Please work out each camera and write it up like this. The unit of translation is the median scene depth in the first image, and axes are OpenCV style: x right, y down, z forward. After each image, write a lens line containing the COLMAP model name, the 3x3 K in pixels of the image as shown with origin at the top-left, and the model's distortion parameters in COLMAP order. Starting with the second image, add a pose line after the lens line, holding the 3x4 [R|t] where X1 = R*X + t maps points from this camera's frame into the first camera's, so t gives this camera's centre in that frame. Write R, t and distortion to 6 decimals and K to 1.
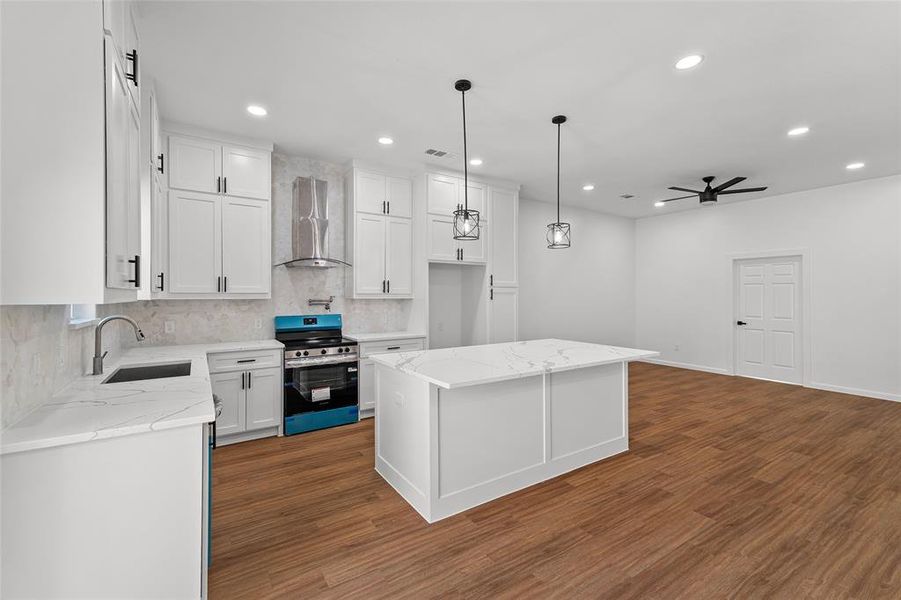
lens RADIAL K [[387.0, 0, 448.3], [0, 387.0, 298.3], [0, 0, 1]] dist [0.001522, 0.002104]
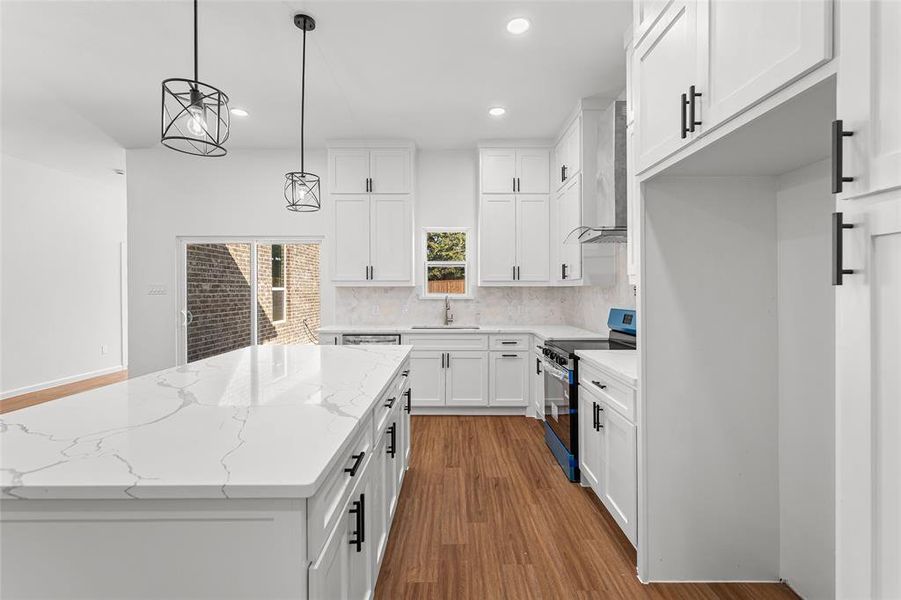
lens RADIAL K [[381.4, 0, 452.1], [0, 381.4, 294.3], [0, 0, 1]] dist [0.005333, -0.000918]
pose [[-0.526275, 0.012167, -0.850227, 0.433198], [-0.004716, 0.999840, 0.017228, 0.008121], [0.850301, 0.013076, -0.526134, 1.294331]]
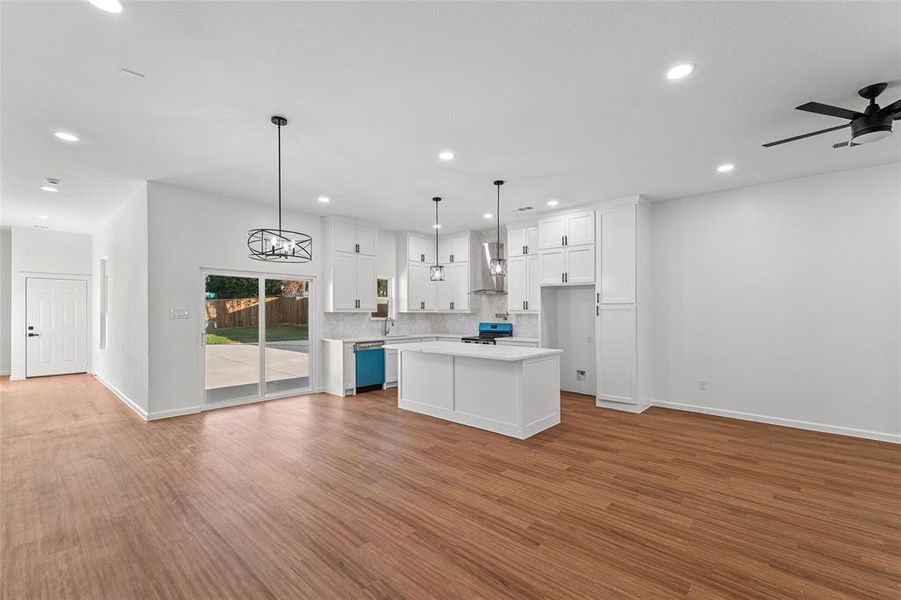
lens RADIAL K [[381.4, 0, 422.2], [0, 381.4, 314.2], [0, 0, 1]] dist [0.005333, -0.000918]
pose [[0.229264, 0.009090, -0.973322, 1.405550], [-0.012412, 0.999902, 0.006414, -0.001430], [0.973285, 0.010611, 0.229355, 0.380747]]
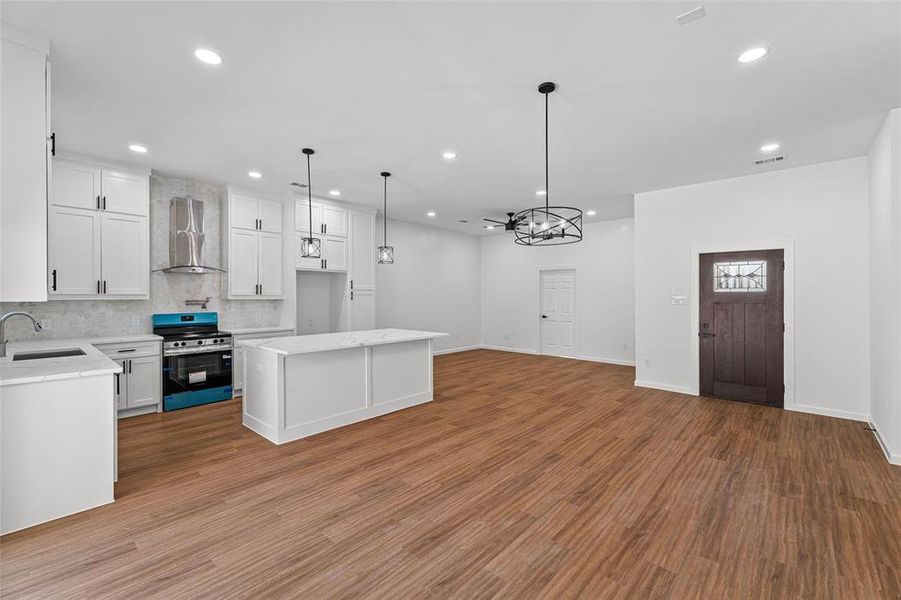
lens RADIAL K [[387.0, 0, 454.6], [0, 387.0, 299.3], [0, 0, 1]] dist [0.001522, 0.002104]
pose [[0.965396, -0.002045, 0.260780, 0.144094], [0.002255, 0.999997, -0.000507, 0.004058], [-0.260778, 0.001077, 0.965398, -0.416676]]
